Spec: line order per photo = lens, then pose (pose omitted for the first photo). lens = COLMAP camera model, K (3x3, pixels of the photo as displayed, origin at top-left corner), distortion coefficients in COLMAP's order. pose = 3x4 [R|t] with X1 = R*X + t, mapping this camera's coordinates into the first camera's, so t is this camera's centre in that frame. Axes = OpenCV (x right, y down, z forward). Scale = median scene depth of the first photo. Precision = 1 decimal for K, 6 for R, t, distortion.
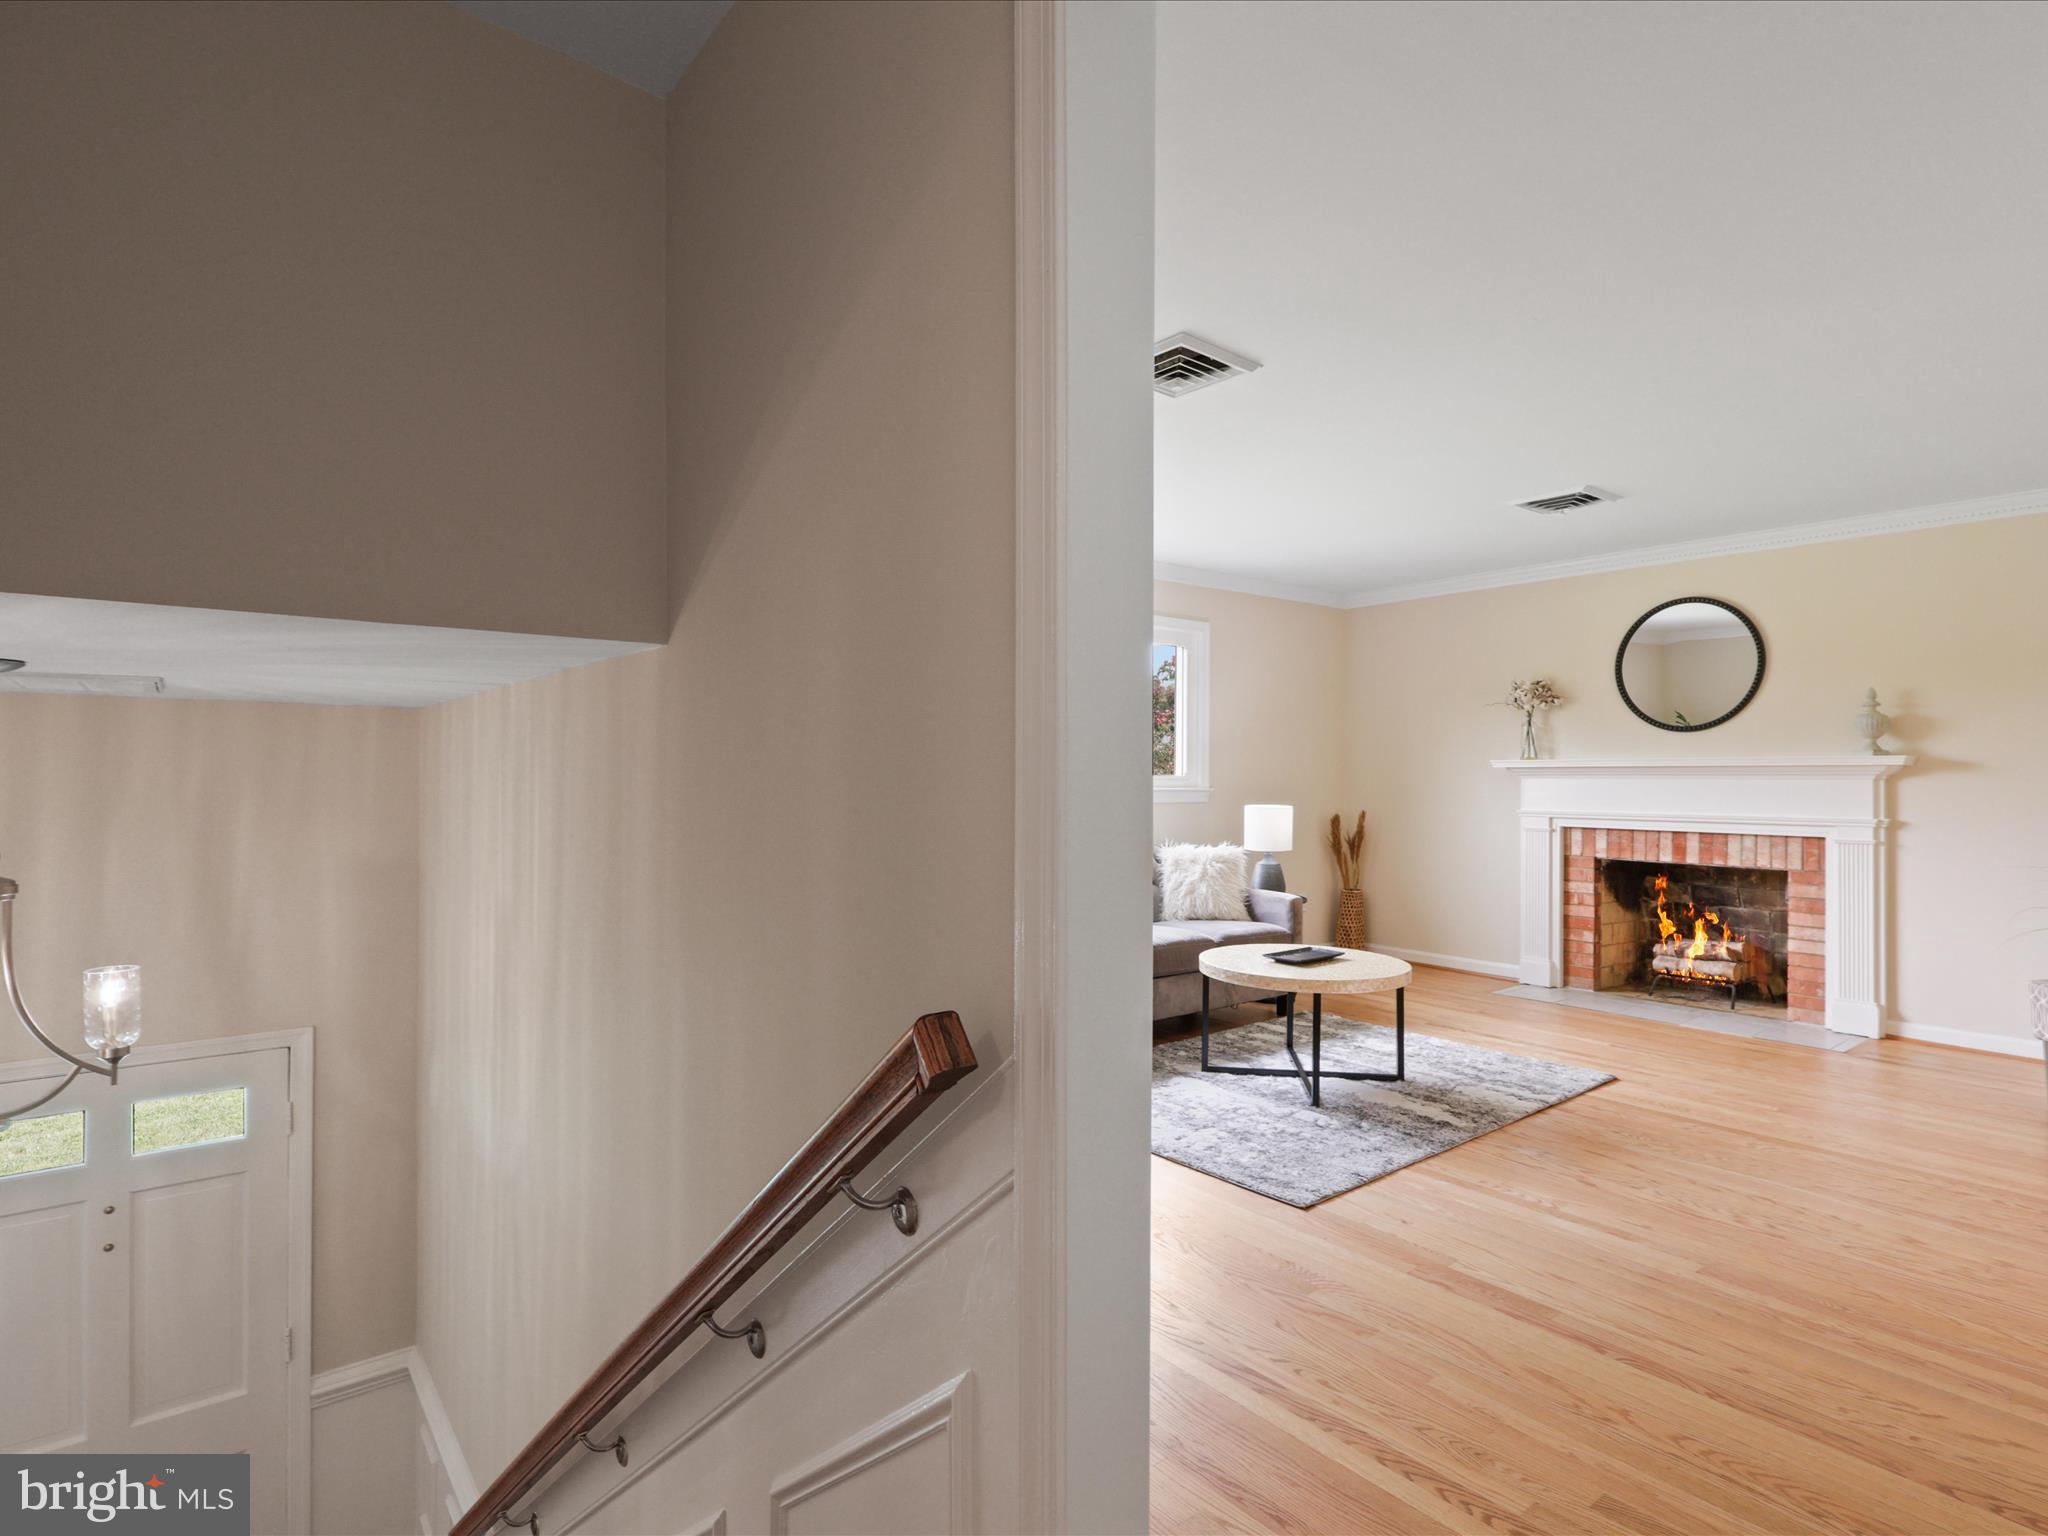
lens RADIAL K [[1078.6, 0, 1023.0], [0, 1078.6, 770.5], [0, 0, 1]] dist [-0.002082, -0.000237]
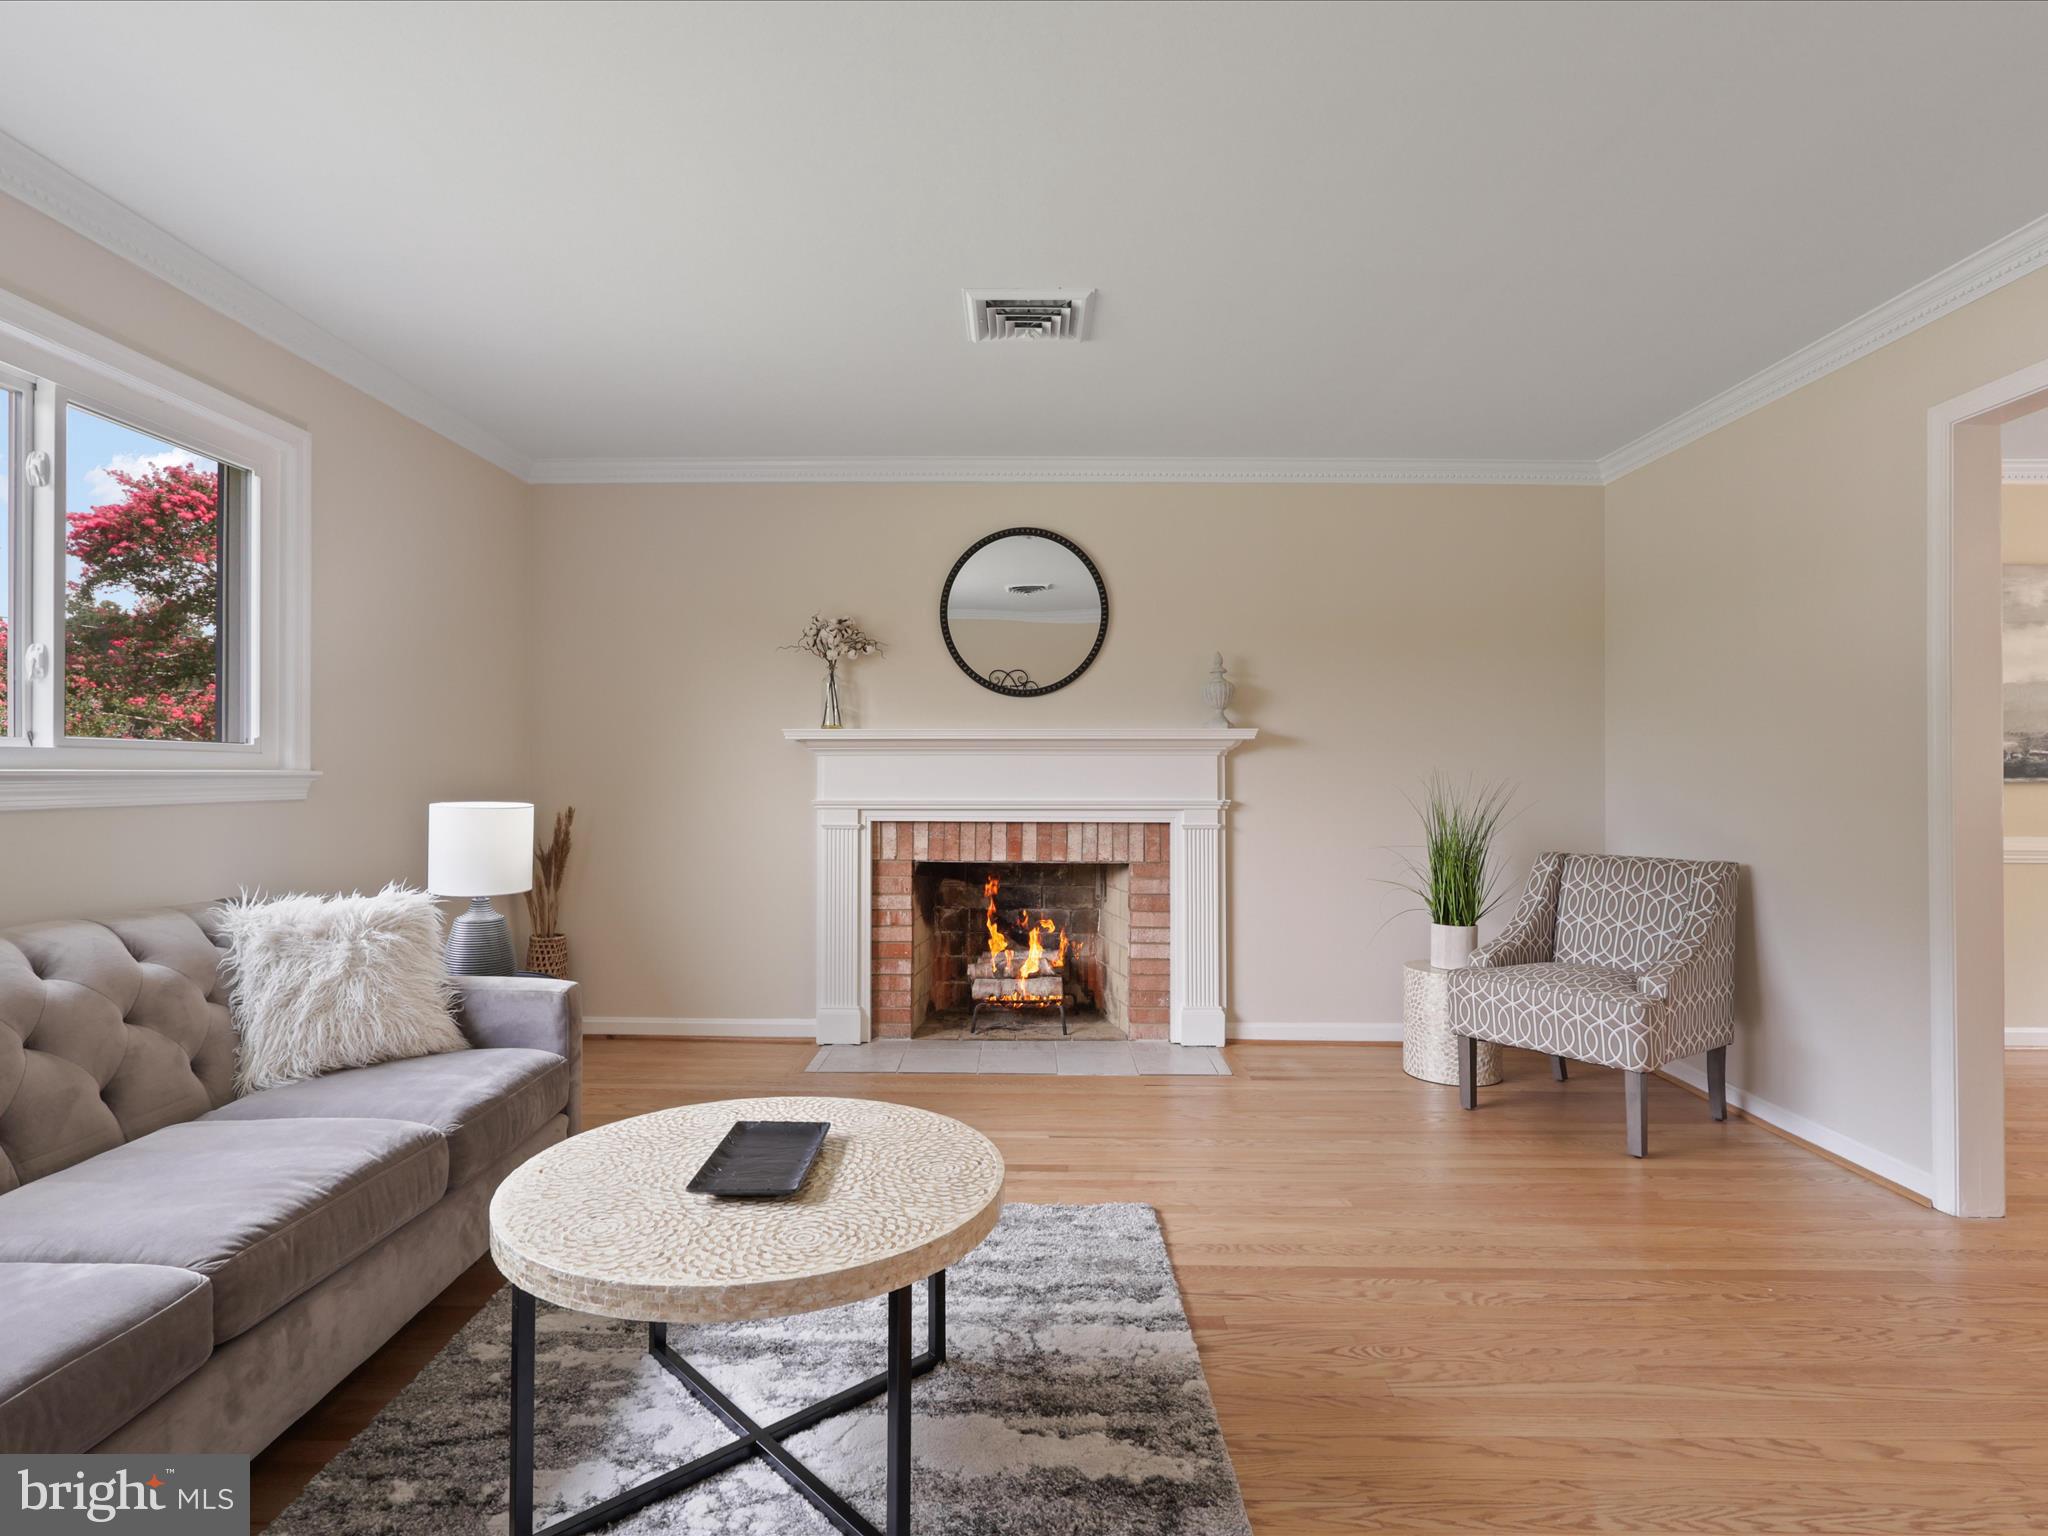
lens RADIAL K [[1078.6, 0, 1029.1], [0, 1078.6, 771.6], [0, 0, 1]] dist [-0.002082, -0.000237]
pose [[0.635542, -0.003902, 0.772057, 0.002380], [-0.003266, 0.999965, 0.007743, 0.013509], [-0.772060, -0.007442, 0.635506, 0.495566]]
